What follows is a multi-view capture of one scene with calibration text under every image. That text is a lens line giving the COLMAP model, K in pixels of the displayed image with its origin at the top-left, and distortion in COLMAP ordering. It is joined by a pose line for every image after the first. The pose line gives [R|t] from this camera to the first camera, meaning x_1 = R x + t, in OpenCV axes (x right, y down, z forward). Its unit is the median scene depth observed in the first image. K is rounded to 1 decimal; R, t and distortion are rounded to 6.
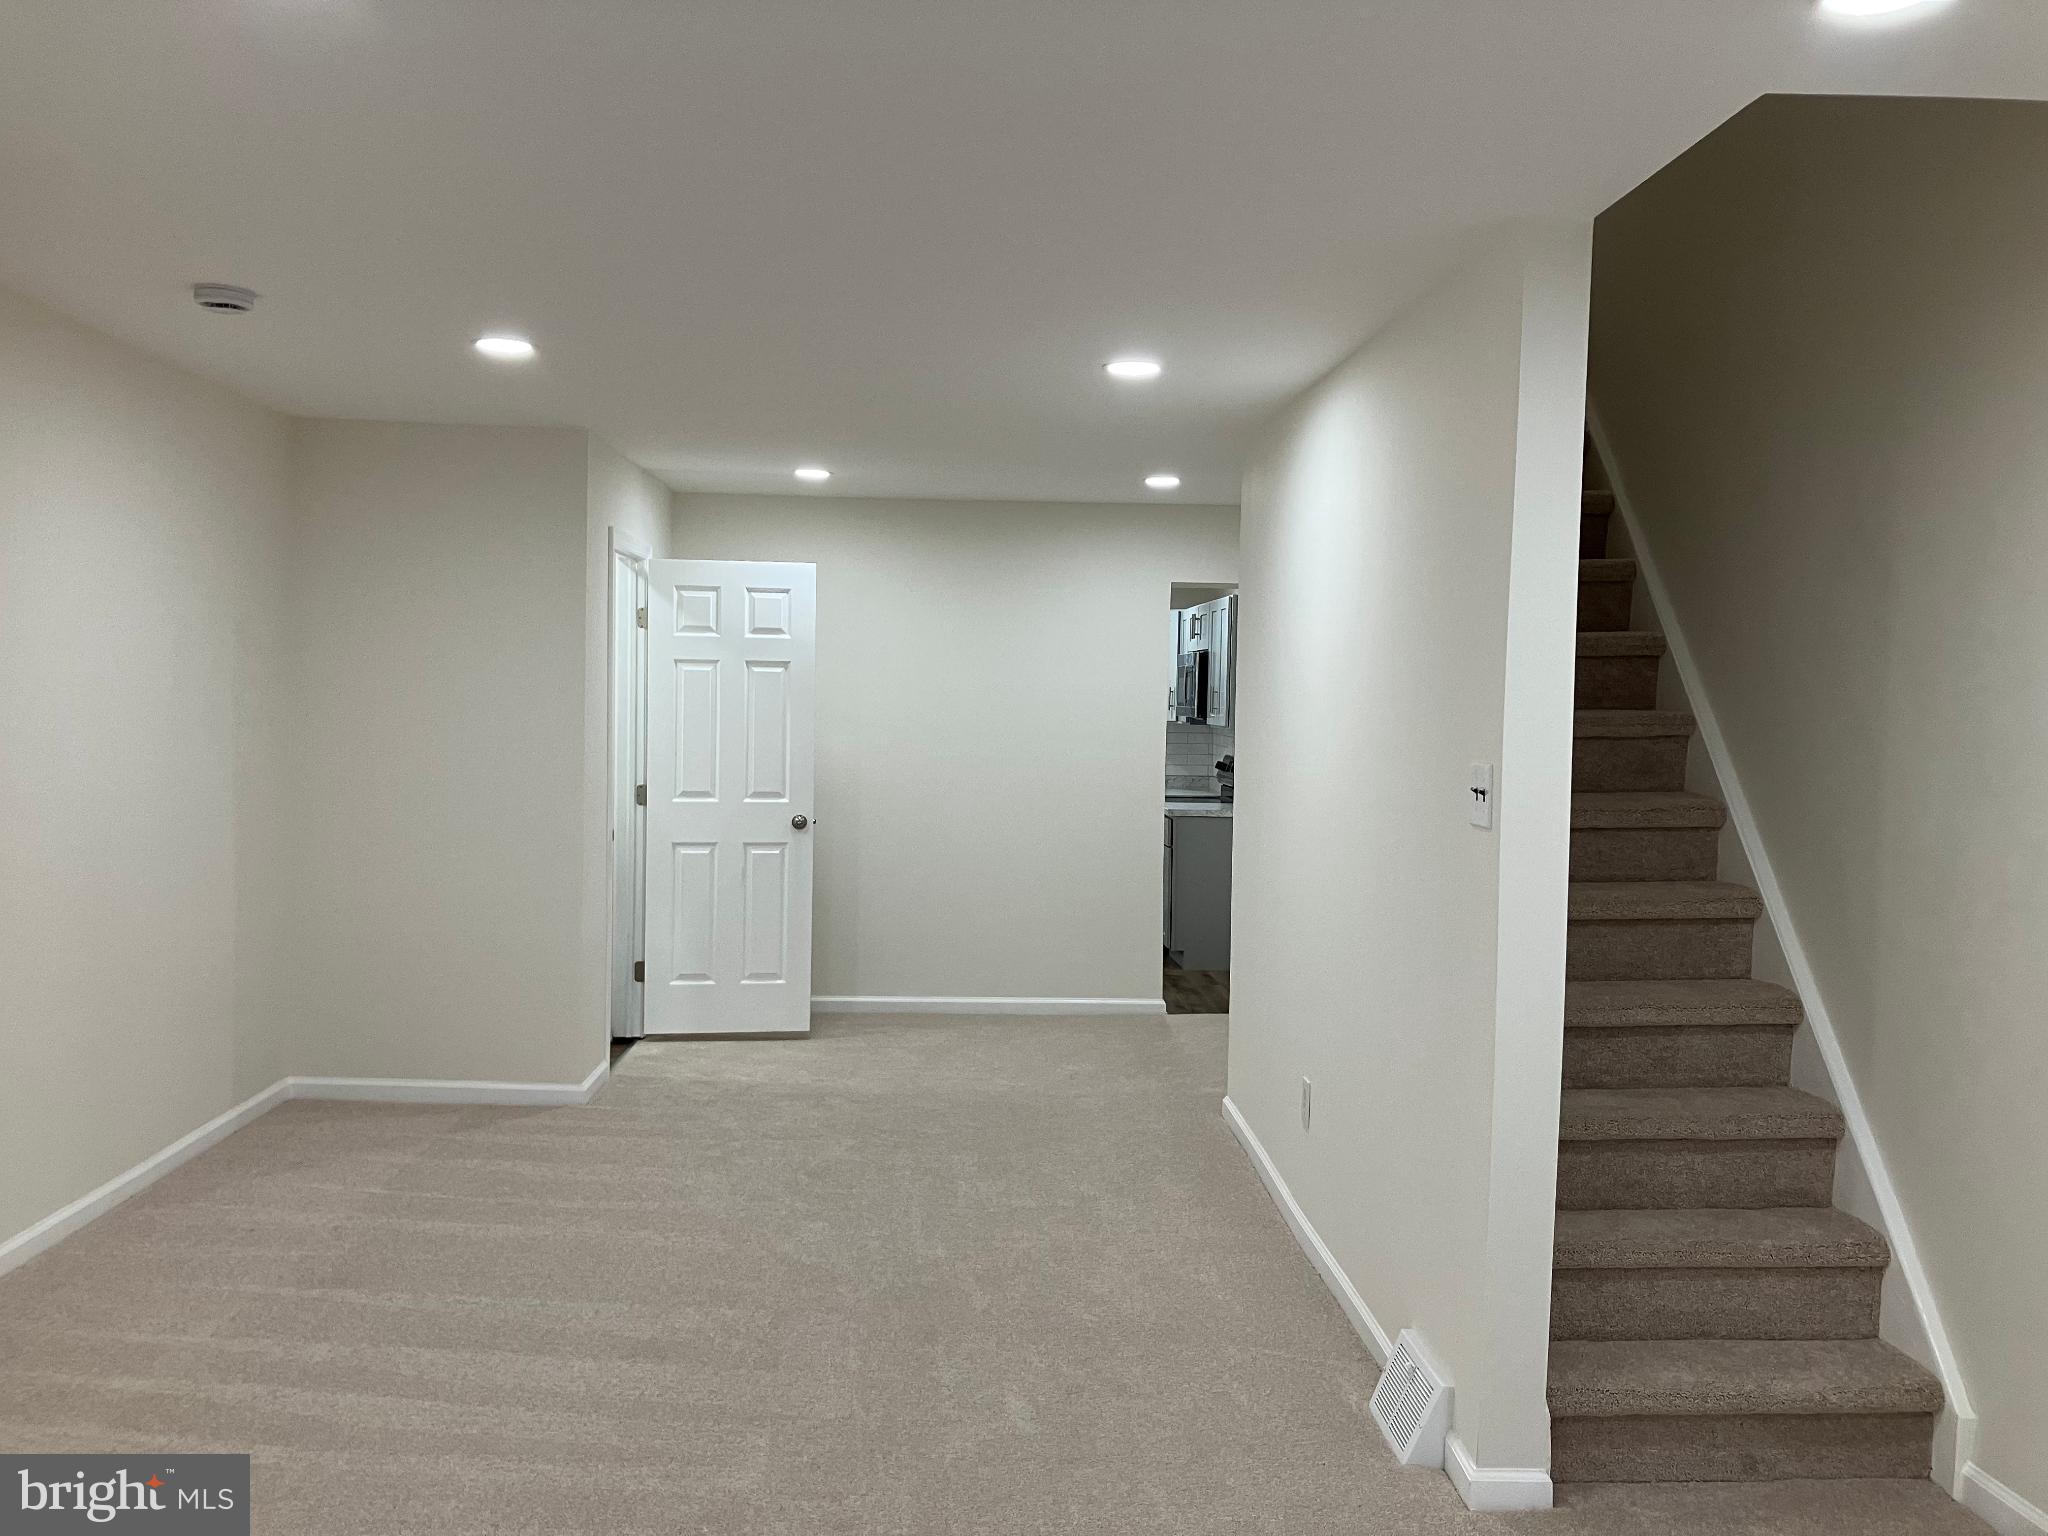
lens RADIAL K [[1681.4, 0, 1028.1], [0, 1681.4, 723.4], [0, 0, 1]] dist [0.022760, -0.011228]
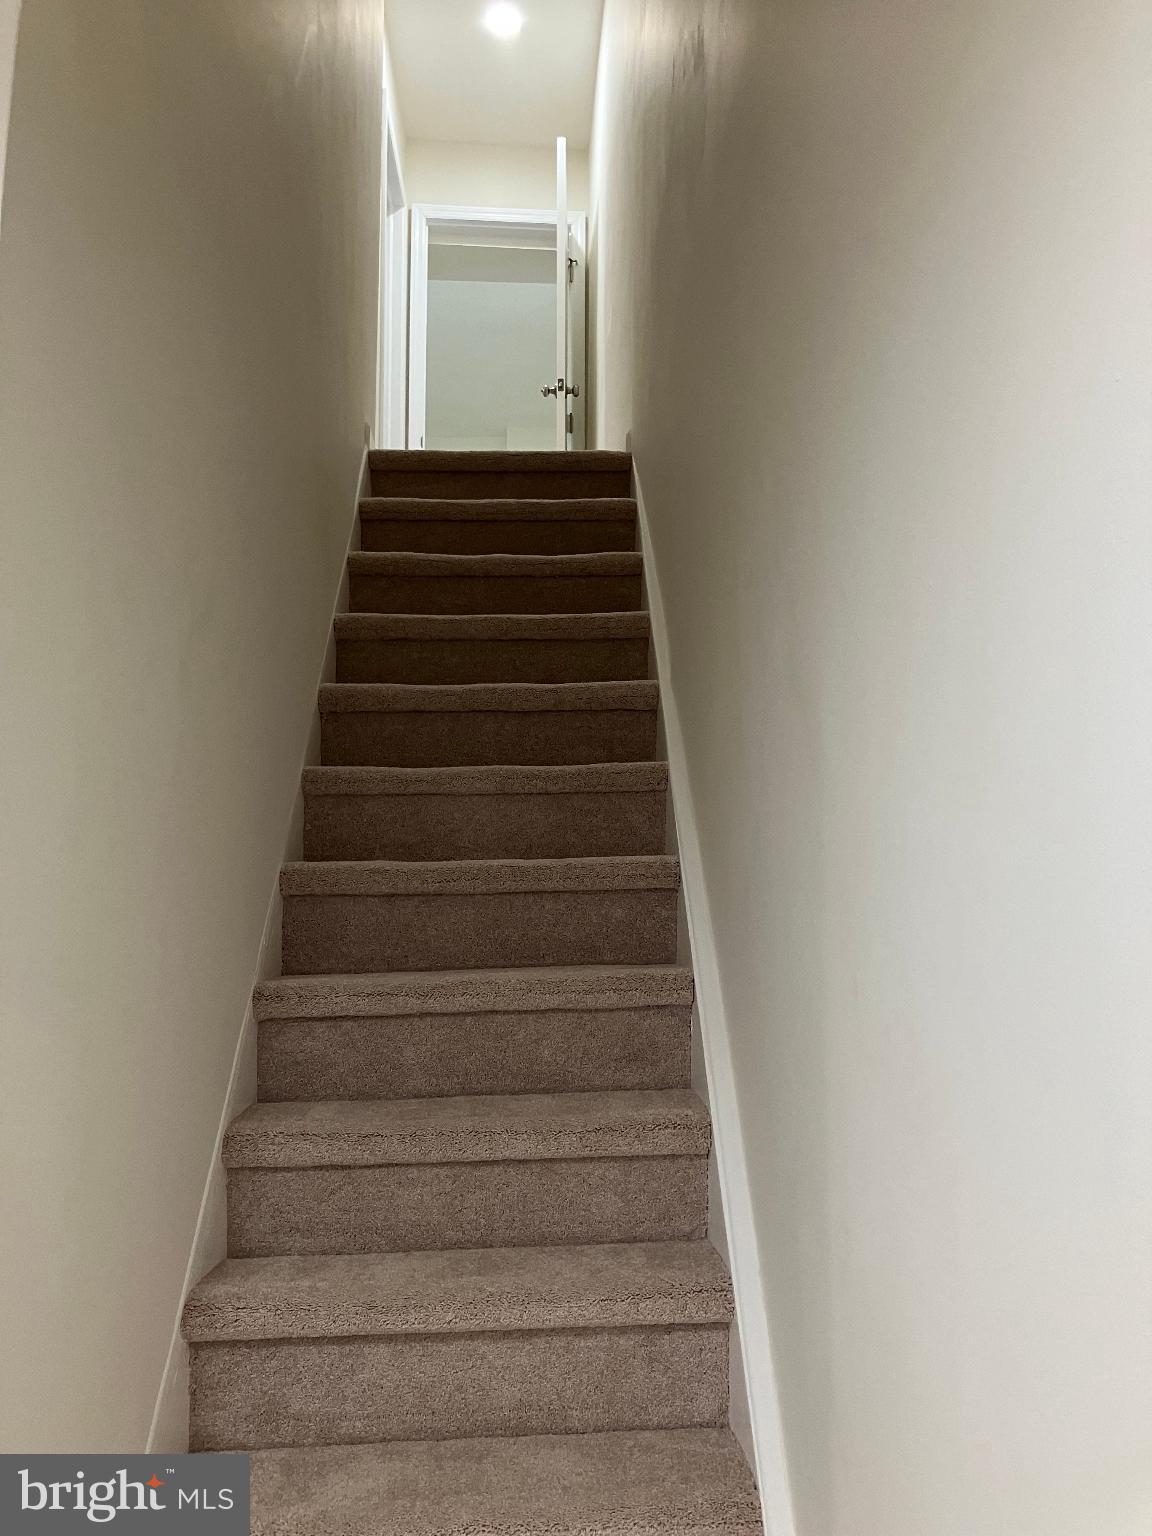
lens RADIAL K [[1261.1, 0, 576.0], [0, 1261.1, 768.0], [0, 0, 1]] dist [0.022760, -0.011228]
pose [[0.999718, -0.020945, -0.011186, 0.340411], [0.019291, 0.991106, -0.131668, -0.021025], [0.013844, 0.131415, 0.991231, 0.459118]]
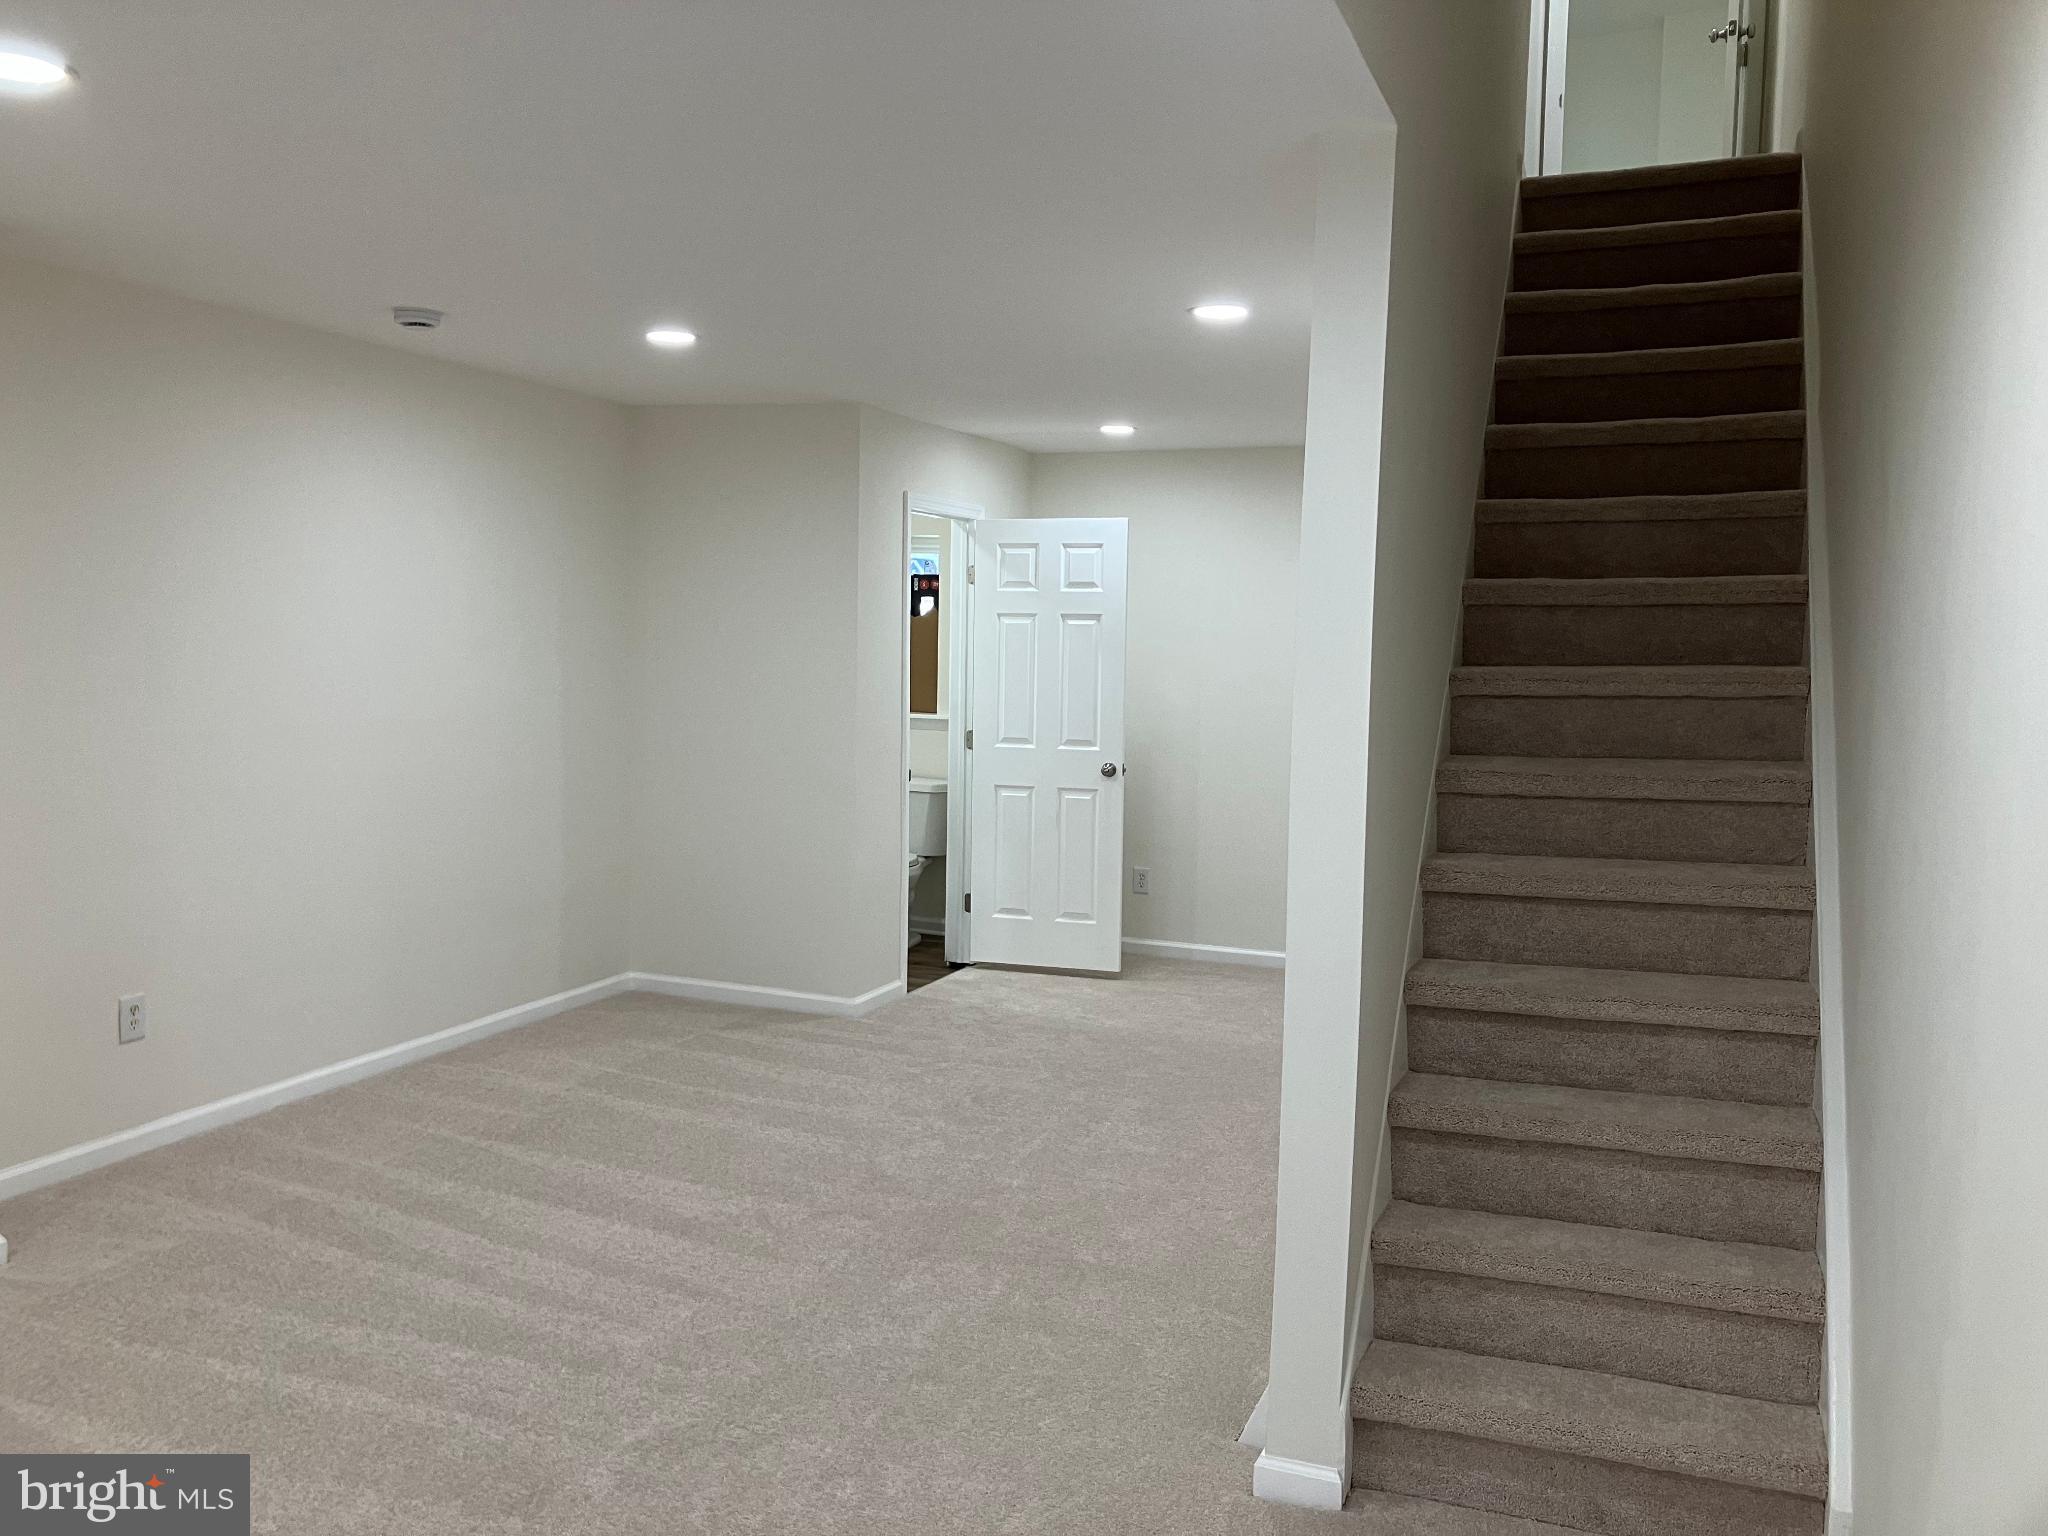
lens RADIAL K [[1681.4, 0, 1028.1], [0, 1681.4, 723.4], [0, 0, 1]] dist [0.022760, -0.011228]
pose [[0.915252, 0.019895, -0.402389, 0.362285], [-0.007994, 0.999480, 0.031235, -0.002616], [0.402802, -0.025372, 0.914936, 0.054242]]
